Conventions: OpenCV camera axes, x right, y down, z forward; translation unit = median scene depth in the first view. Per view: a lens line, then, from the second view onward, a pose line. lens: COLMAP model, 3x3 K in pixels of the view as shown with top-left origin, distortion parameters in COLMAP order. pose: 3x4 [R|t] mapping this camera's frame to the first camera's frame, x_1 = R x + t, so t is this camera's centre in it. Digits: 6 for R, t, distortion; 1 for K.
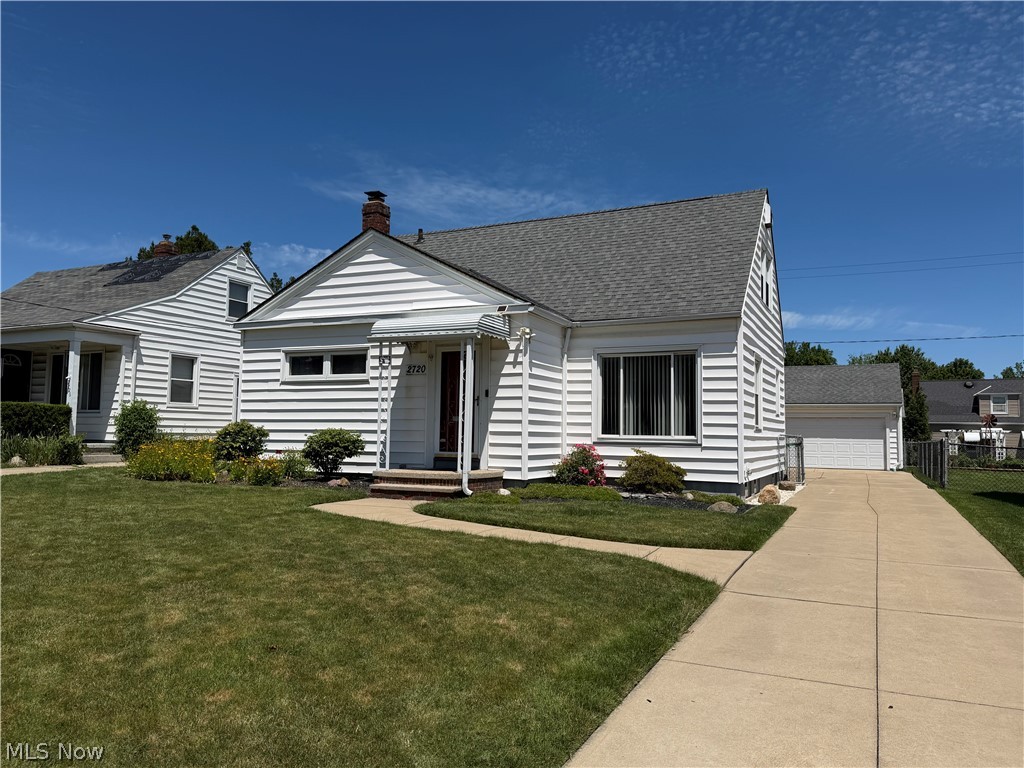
lens RADIAL K [[748.1, 0, 510.8], [0, 748.1, 389.7], [0, 0, 1]] dist [0.053947, -0.044972]
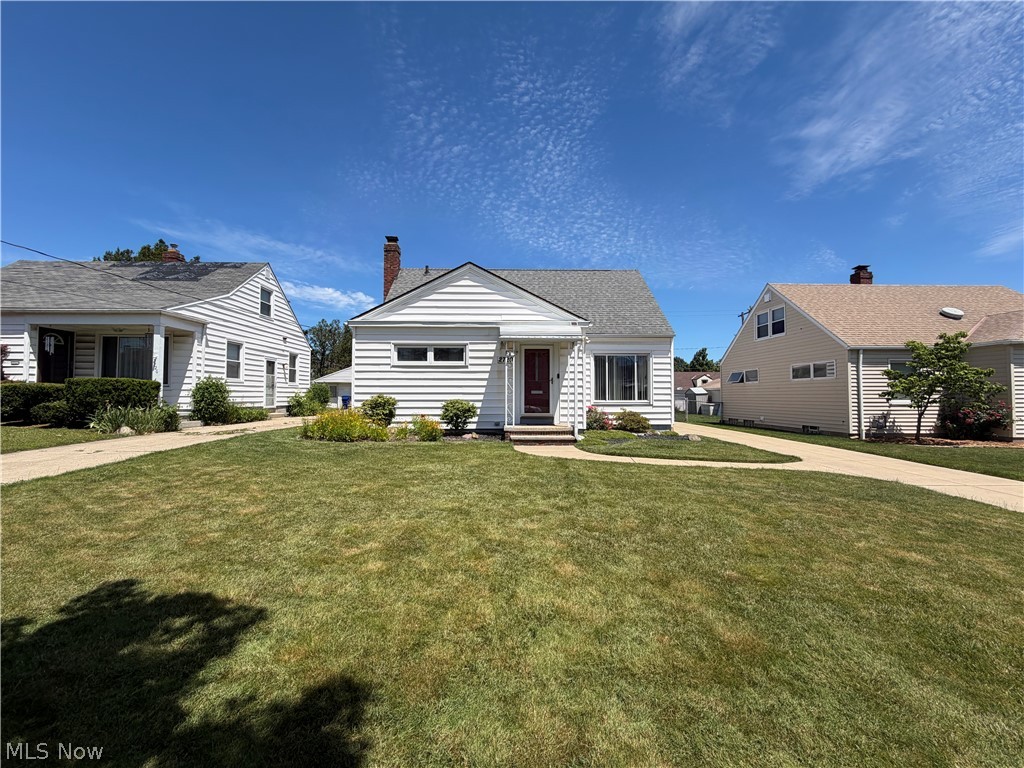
lens RADIAL K [[412.3, 0, 496.4], [0, 412.3, 385.2], [0, 0, 1]] dist [0.002361, 0.001759]
pose [[0.895634, -0.000285, 0.444792, -0.471565], [-0.016005, 0.999332, 0.032868, -0.002194], [-0.444504, -0.036556, 0.895031, 0.228848]]
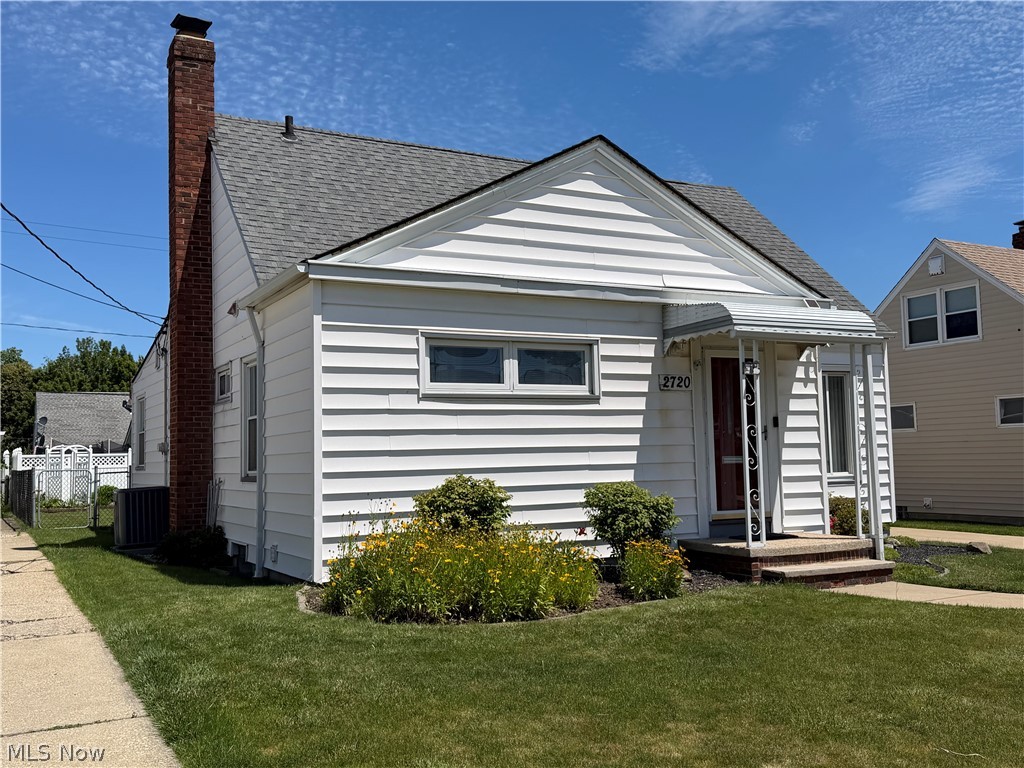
lens RADIAL K [[1008.3, 0, 505.6], [0, 1008.3, 381.5], [0, 0, 1]] dist [0.025395, 0.000000]
pose [[0.588421, 0.034281, 0.807828, -0.810663], [-0.016223, 0.999400, -0.030593, 0.000189], [-0.808392, 0.004897, 0.588624, 0.563036]]
